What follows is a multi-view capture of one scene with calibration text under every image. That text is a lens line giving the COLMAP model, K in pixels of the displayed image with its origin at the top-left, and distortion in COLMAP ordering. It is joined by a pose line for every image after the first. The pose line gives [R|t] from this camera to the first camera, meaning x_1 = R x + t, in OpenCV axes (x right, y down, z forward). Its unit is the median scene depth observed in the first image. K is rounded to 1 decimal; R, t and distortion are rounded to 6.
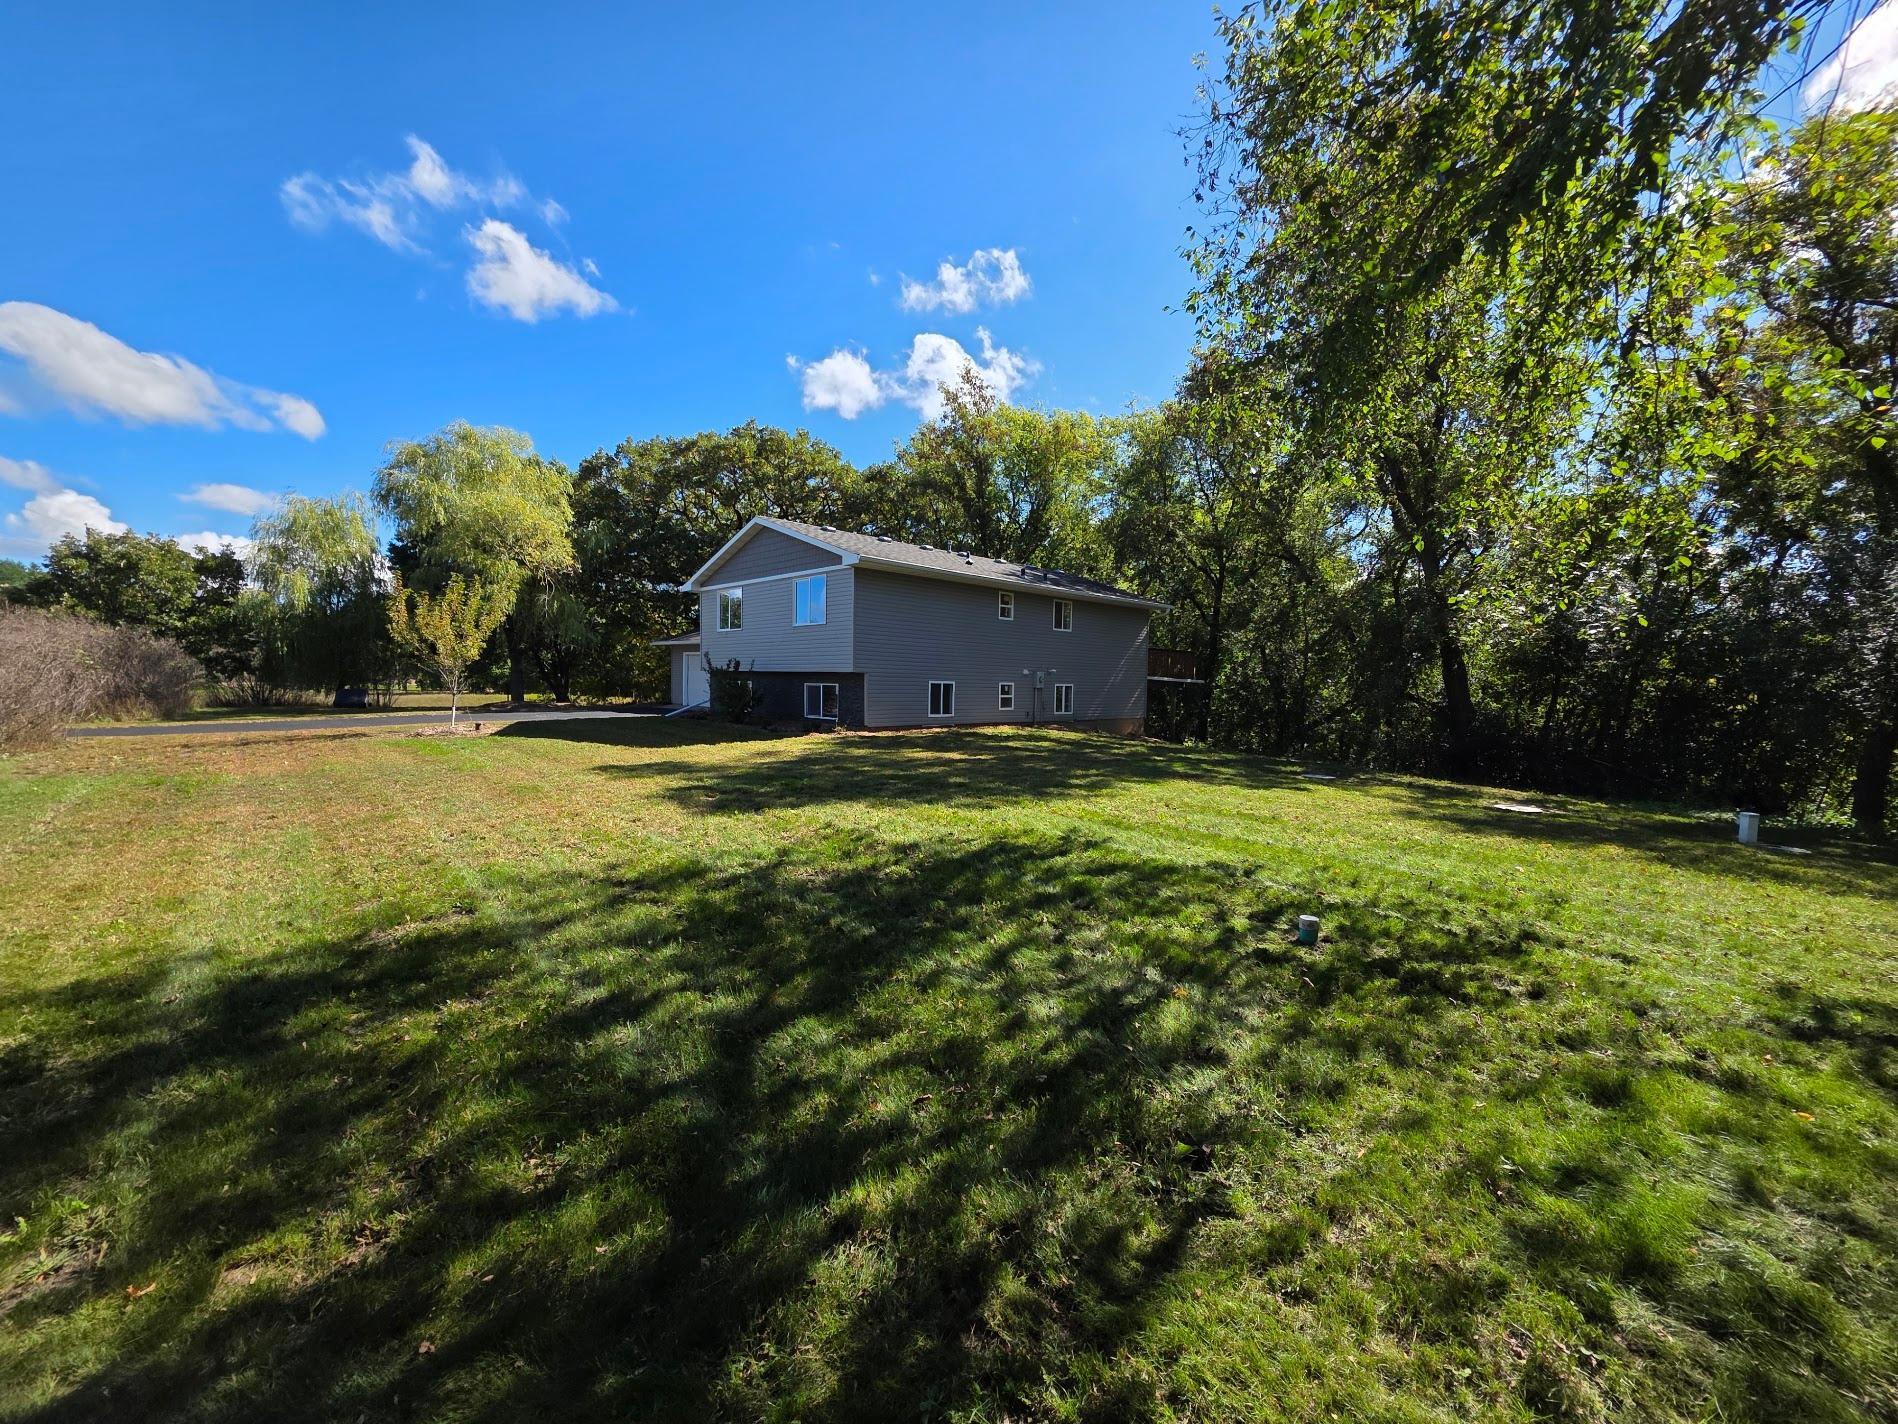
lens RADIAL K [[754.1, 0, 943.8], [0, 754.1, 716.9], [0, 0, 1]] dist [0.005408, -0.000690]
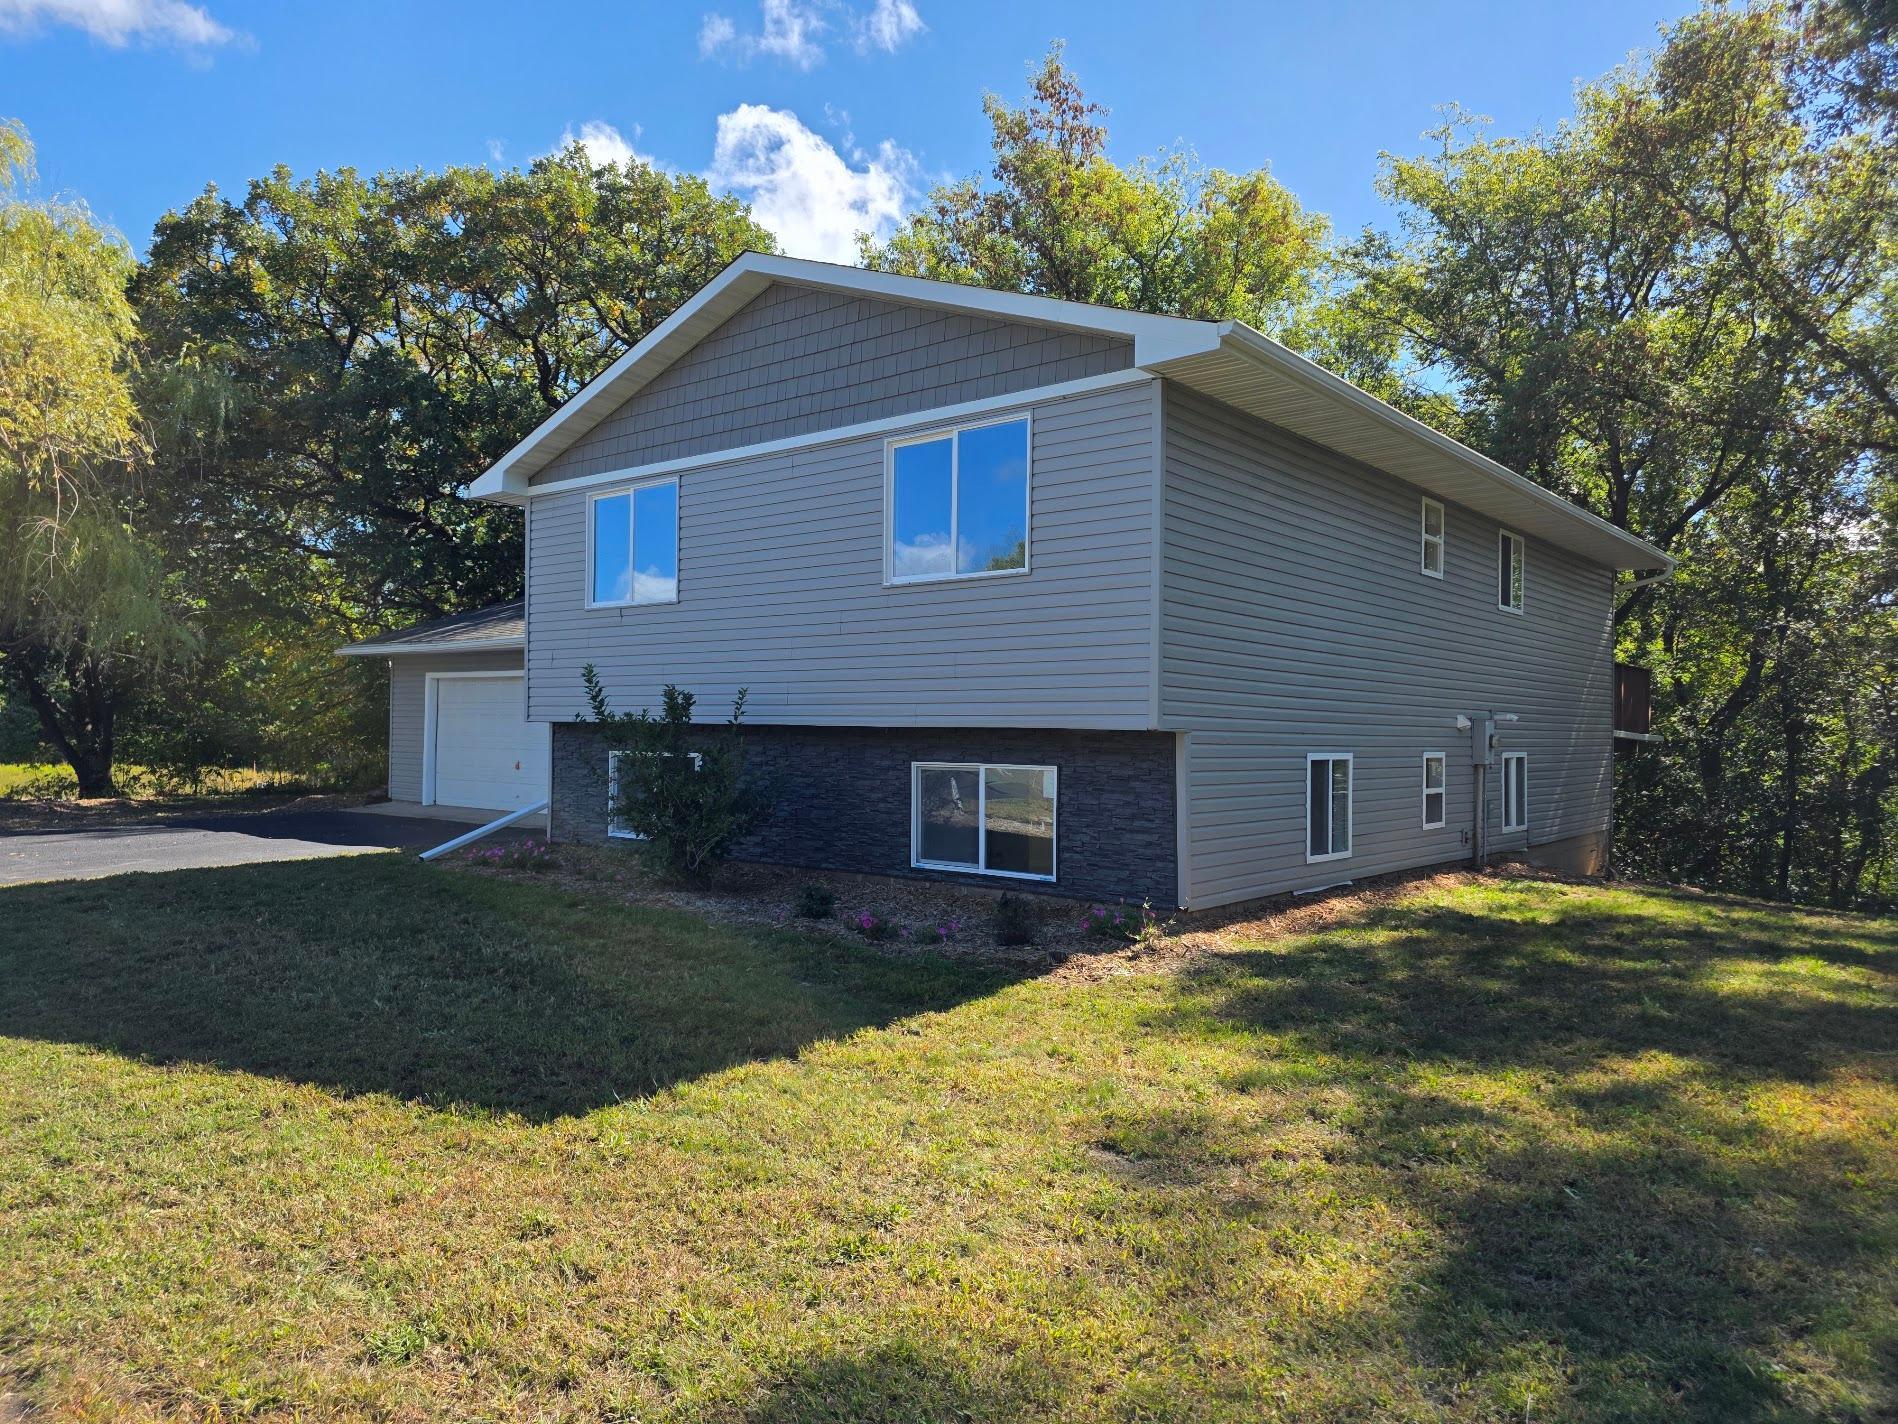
lens RADIAL K [[1278.1, 0, 961.7], [0, 1278.1, 714.5], [0, 0, 1]] dist [0.031955, -0.001518]
pose [[0.992737, -0.004301, 0.120228, -0.148023], [0.011111, 0.998367, -0.056027, -0.022366], [-0.119790, 0.056956, 0.991164, 0.294662]]
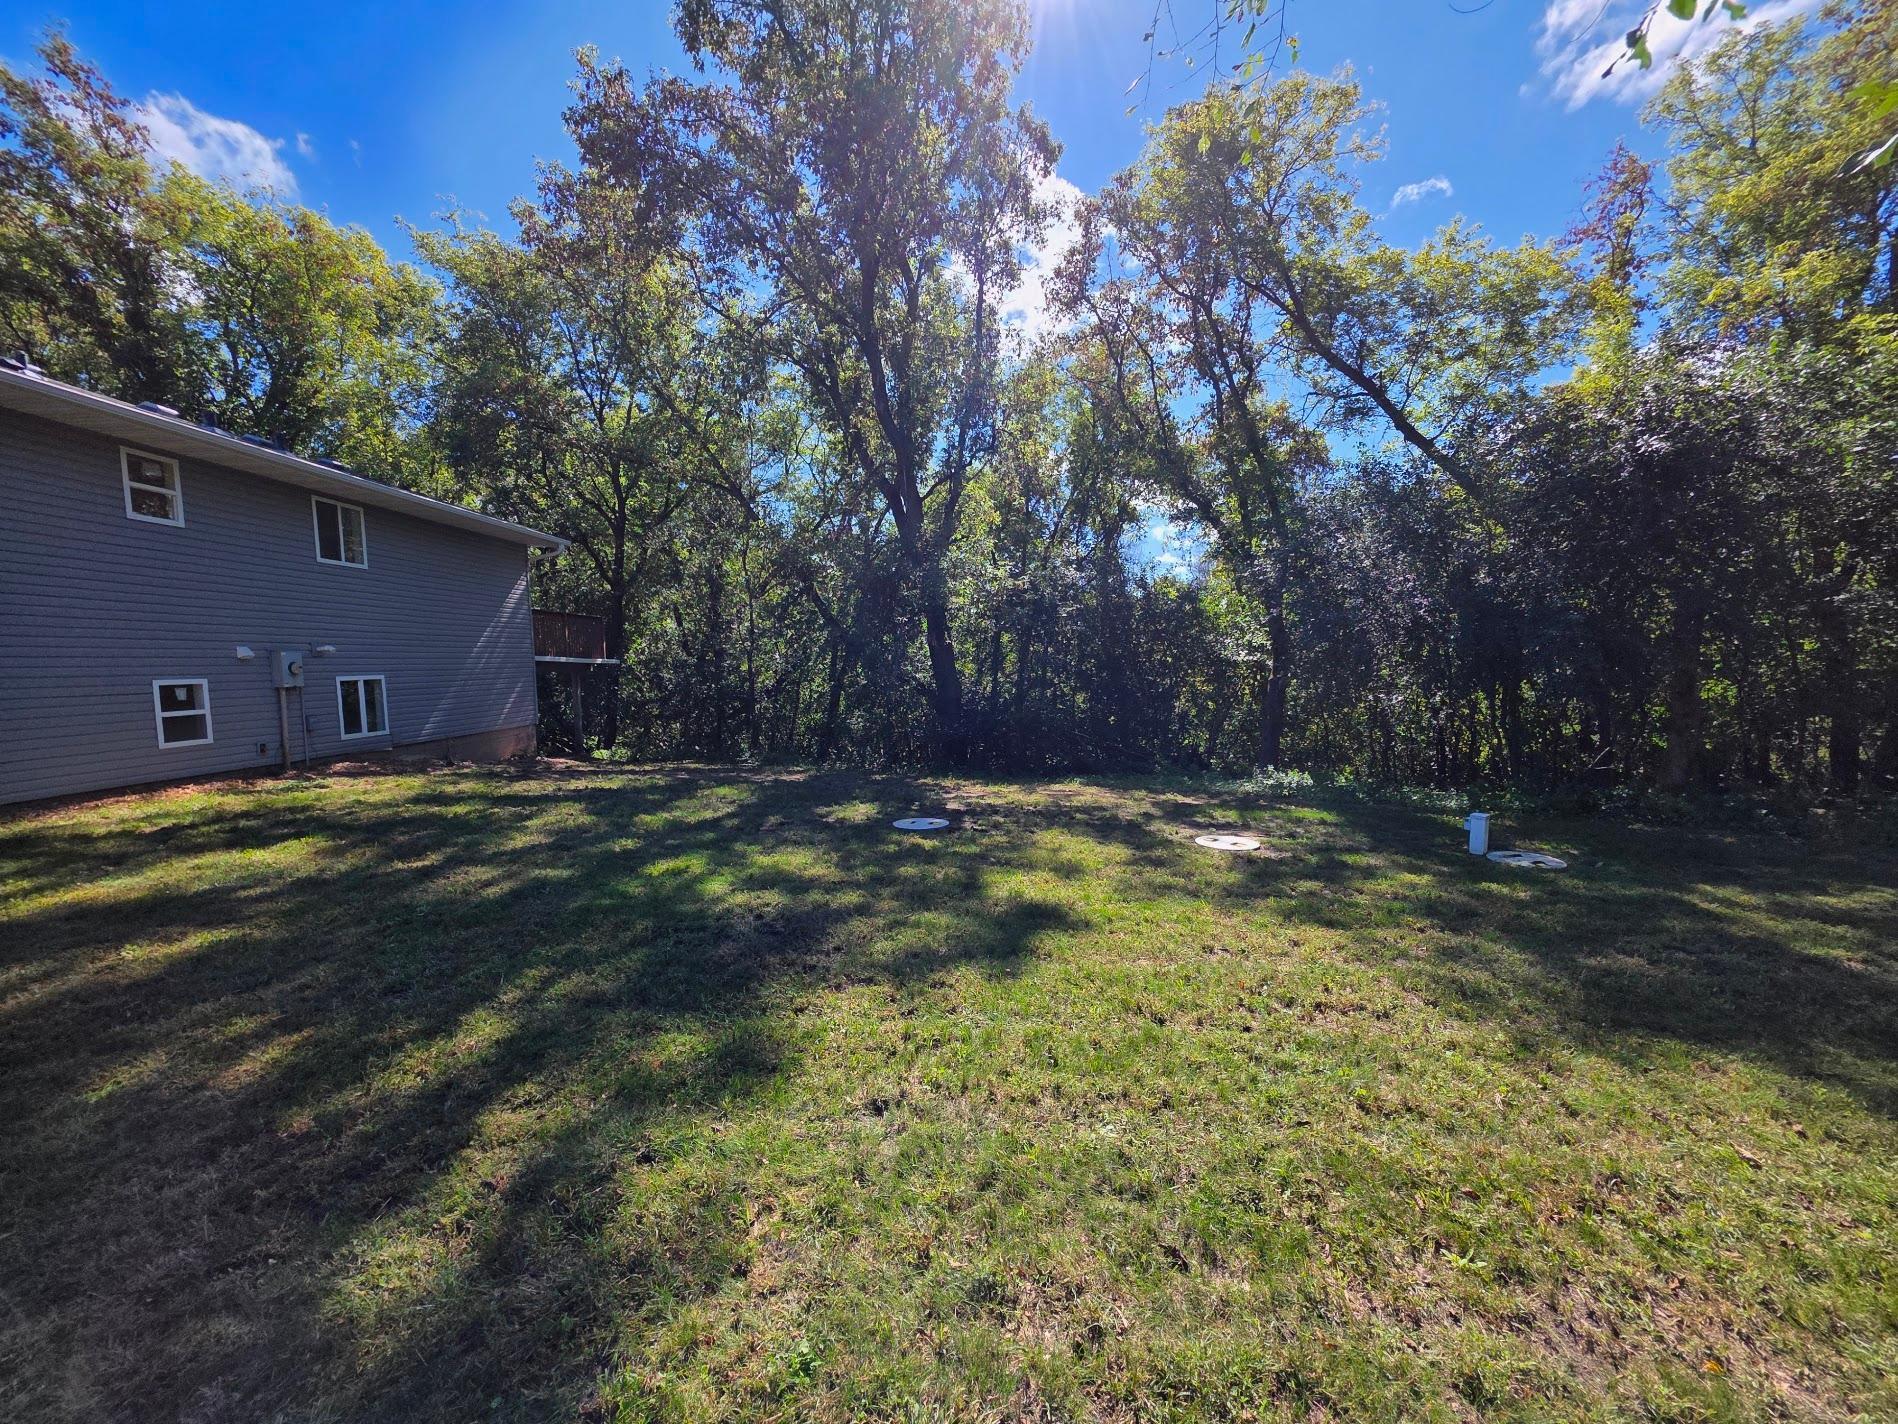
lens RADIAL K [[754.1, 0, 943.8], [0, 754.1, 716.9], [0, 0, 1]] dist [0.005408, -0.000690]
pose [[0.699827, -0.084143, 0.709339, 0.056012], [0.061403, 0.996448, 0.057621, -0.016586], [-0.711668, 0.003231, 0.702508, 0.289313]]
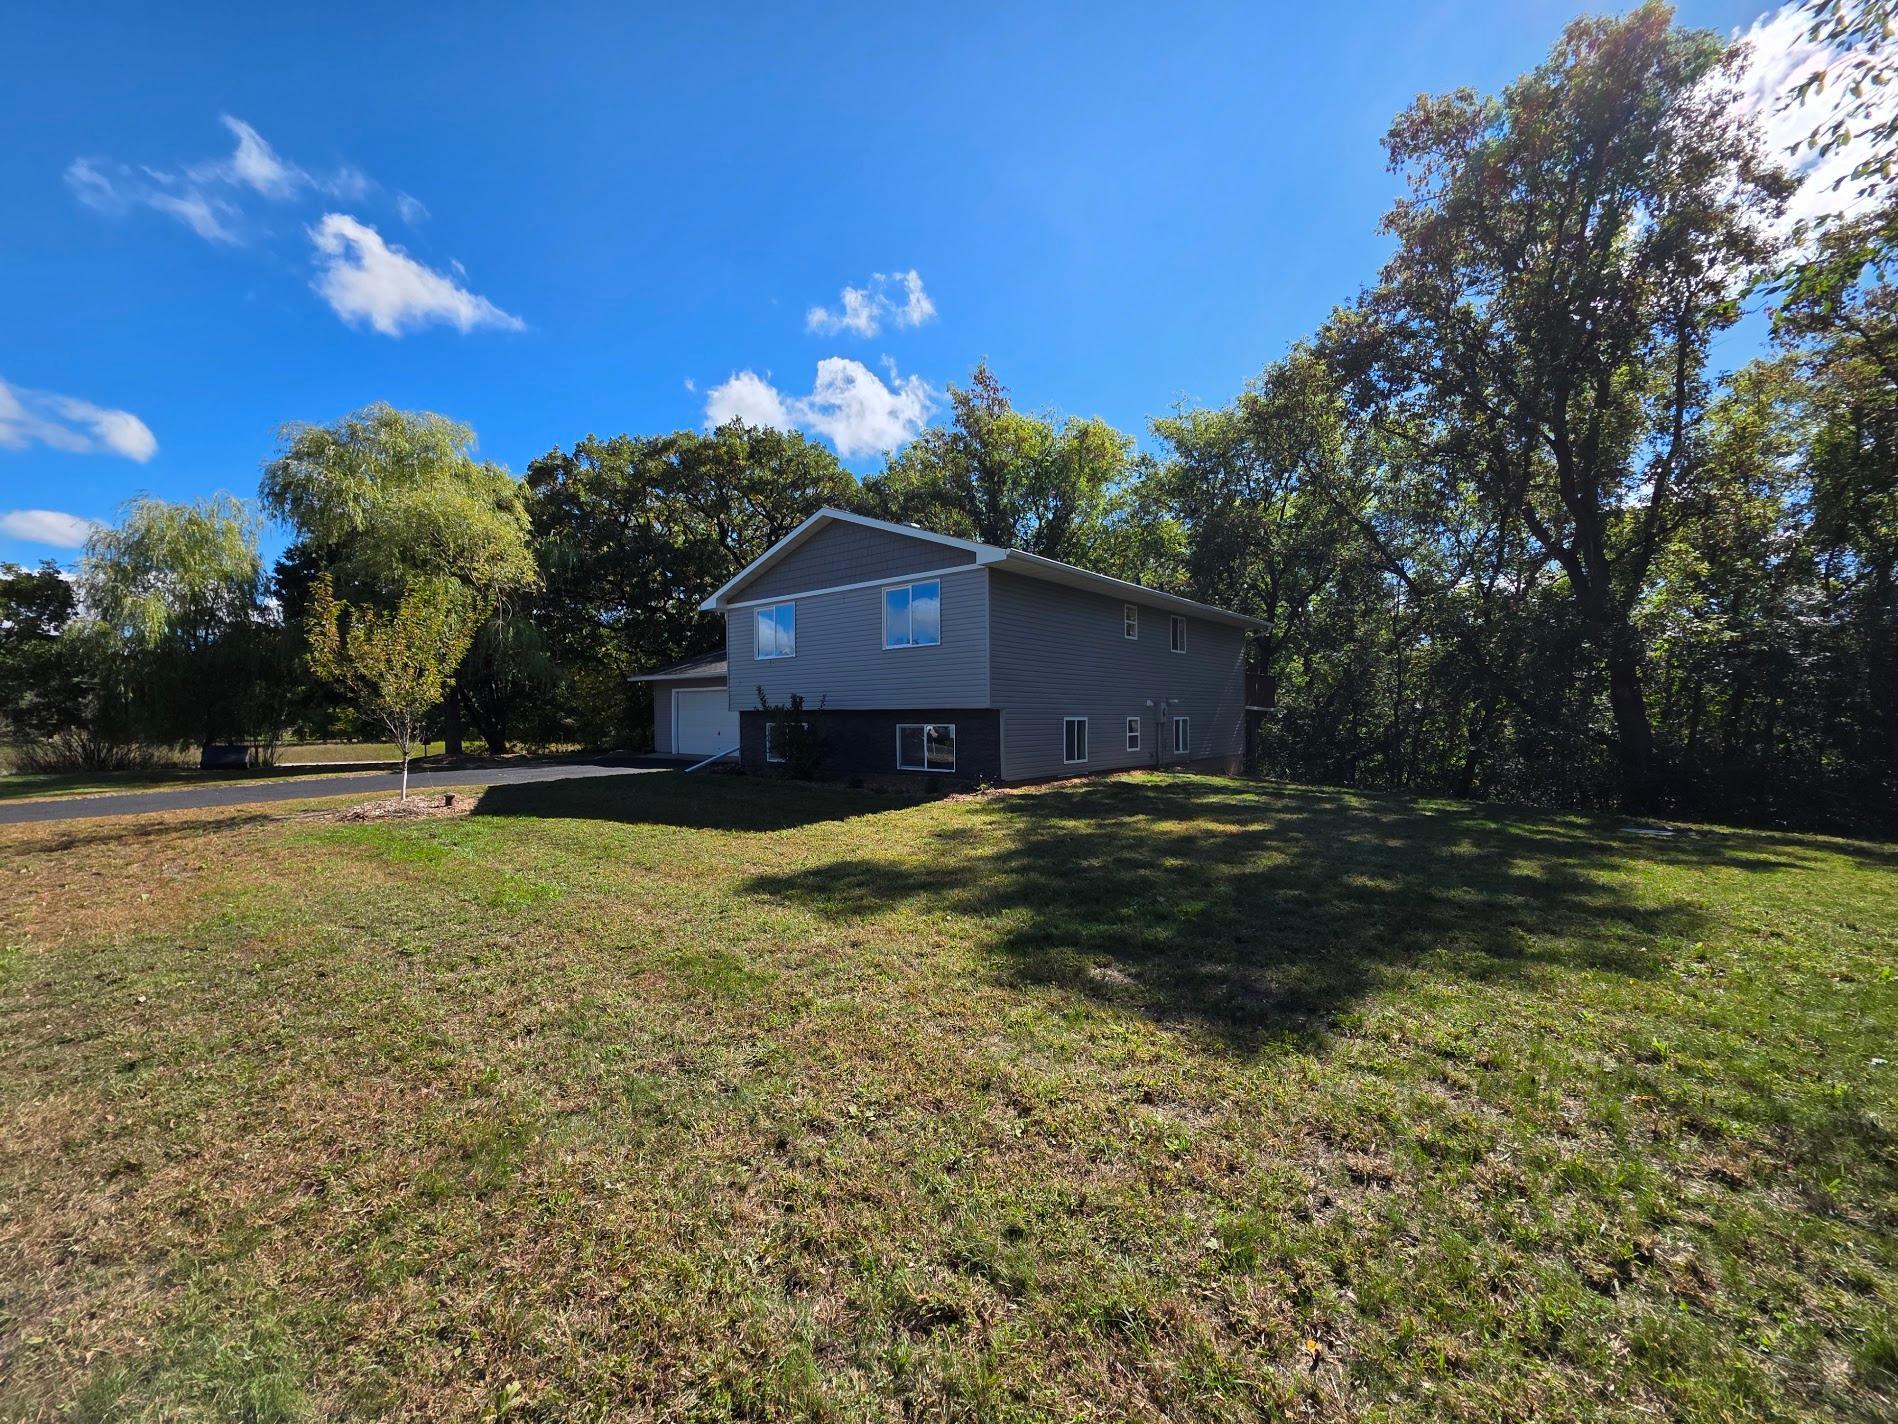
lens RADIAL K [[758.7, 0, 953.9], [0, 758.7, 720.3], [0, 0, 1]] dist [0.002008, -0.000400]
pose [[0.993356, -0.024337, 0.112476, -0.137847], [0.028767, 0.998866, -0.037934, -0.011861], [-0.111426, 0.040917, 0.992930, 0.152443]]
